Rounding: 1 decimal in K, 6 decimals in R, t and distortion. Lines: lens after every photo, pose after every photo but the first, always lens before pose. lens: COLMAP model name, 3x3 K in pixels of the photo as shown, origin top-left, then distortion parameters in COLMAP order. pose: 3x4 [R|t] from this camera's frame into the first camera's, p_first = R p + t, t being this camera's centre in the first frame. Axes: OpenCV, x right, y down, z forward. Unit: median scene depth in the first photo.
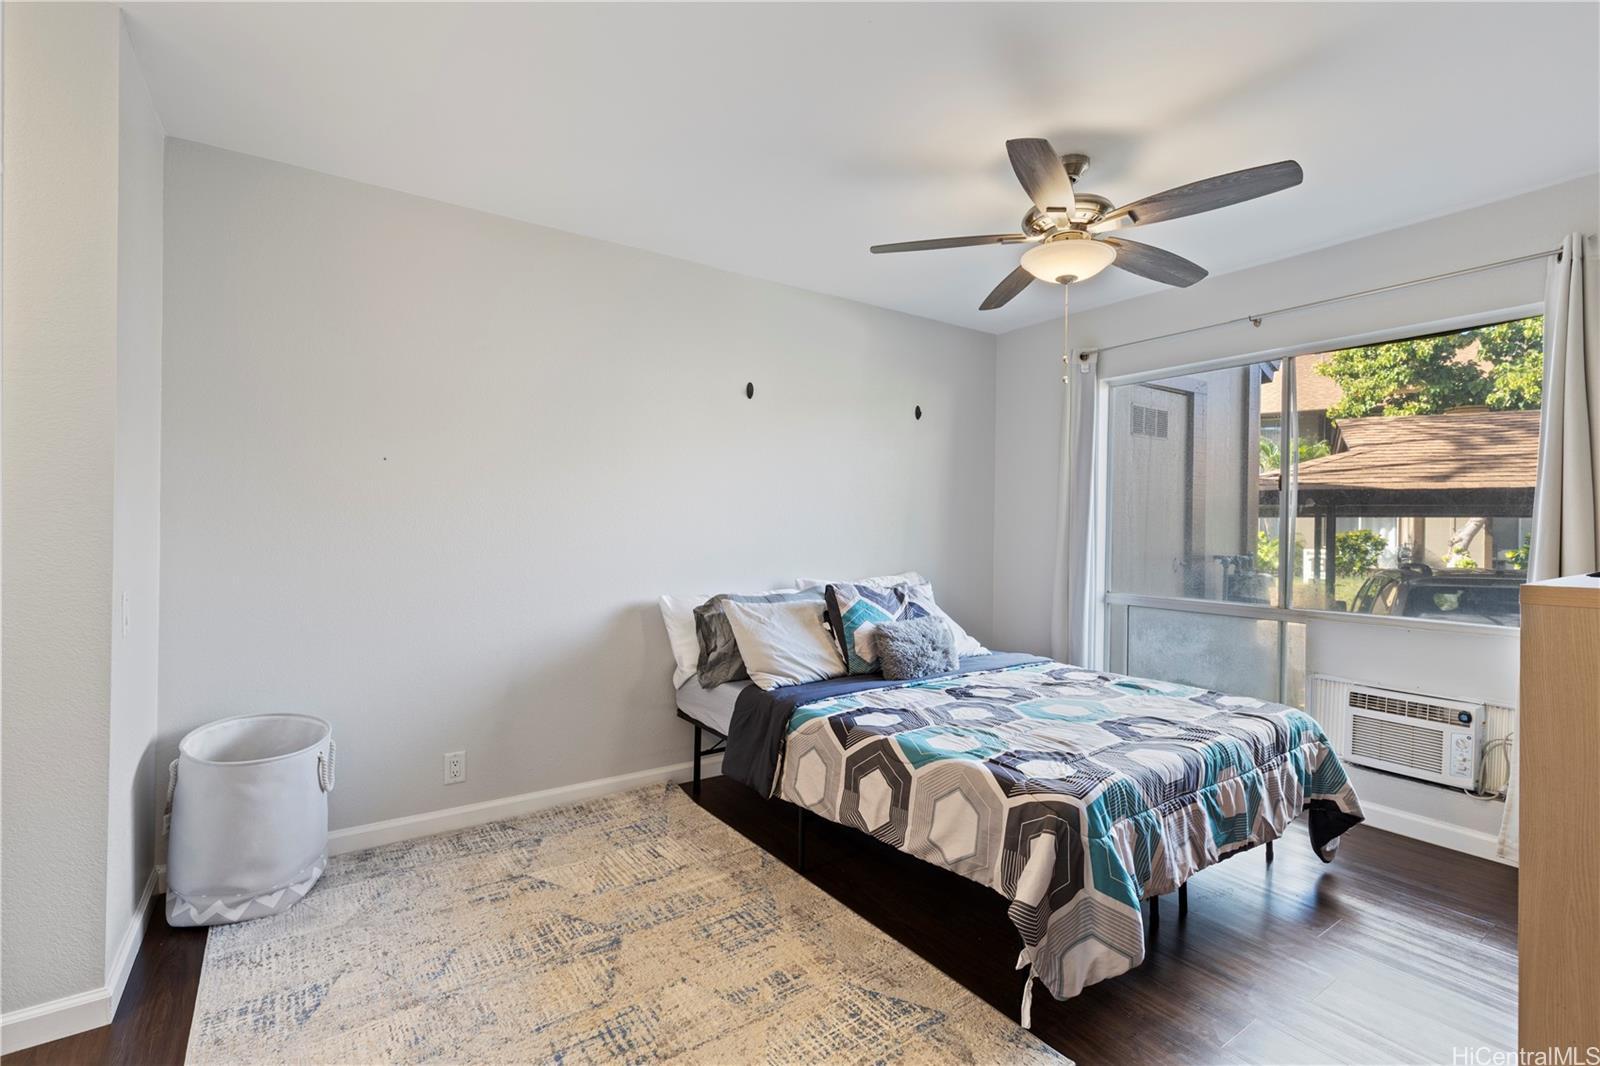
lens RADIAL K [[734.3, 0, 812.1], [0, 734.3, 524.5], [0, 0, 1]] dist [-0.001758, 0.002905]
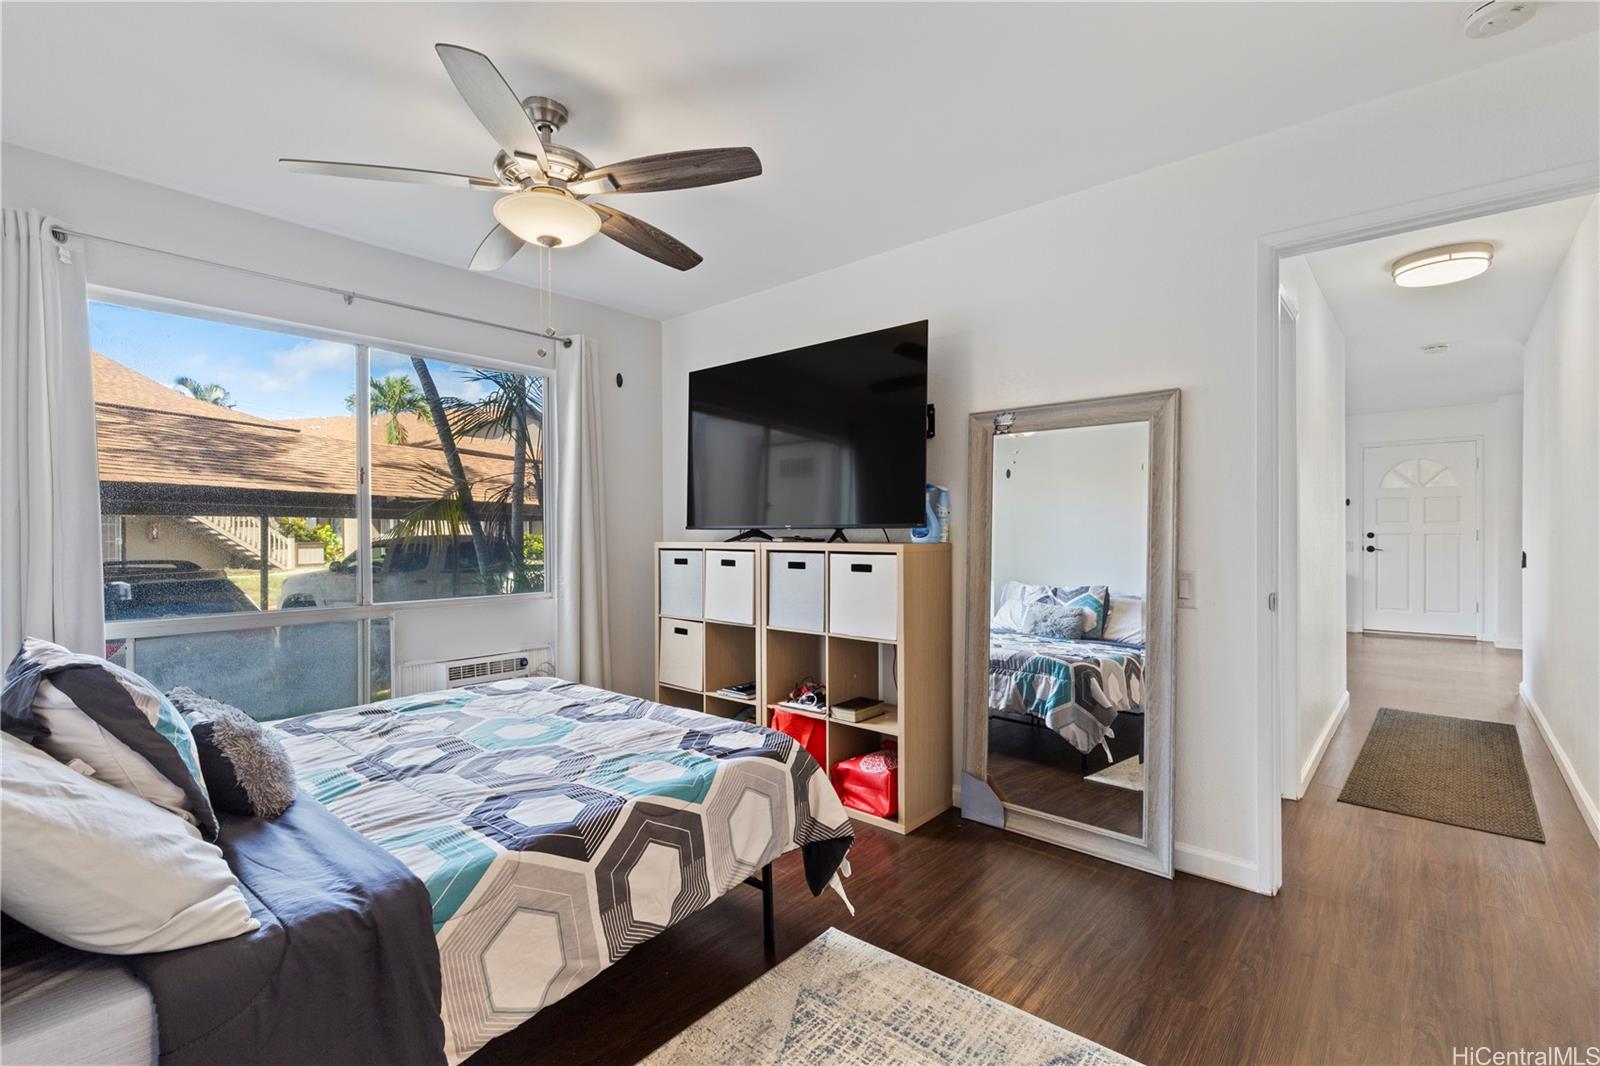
lens RADIAL K [[734.3, 0, 806.6], [0, 734.3, 537.8], [0, 0, 1]] dist [-0.001758, 0.002905]
pose [[-0.259803, -0.022592, 0.965397, -0.680491], [0.000148, 0.999725, 0.023435, 0.005623], [-0.965662, 0.006231, -0.259728, 1.064119]]
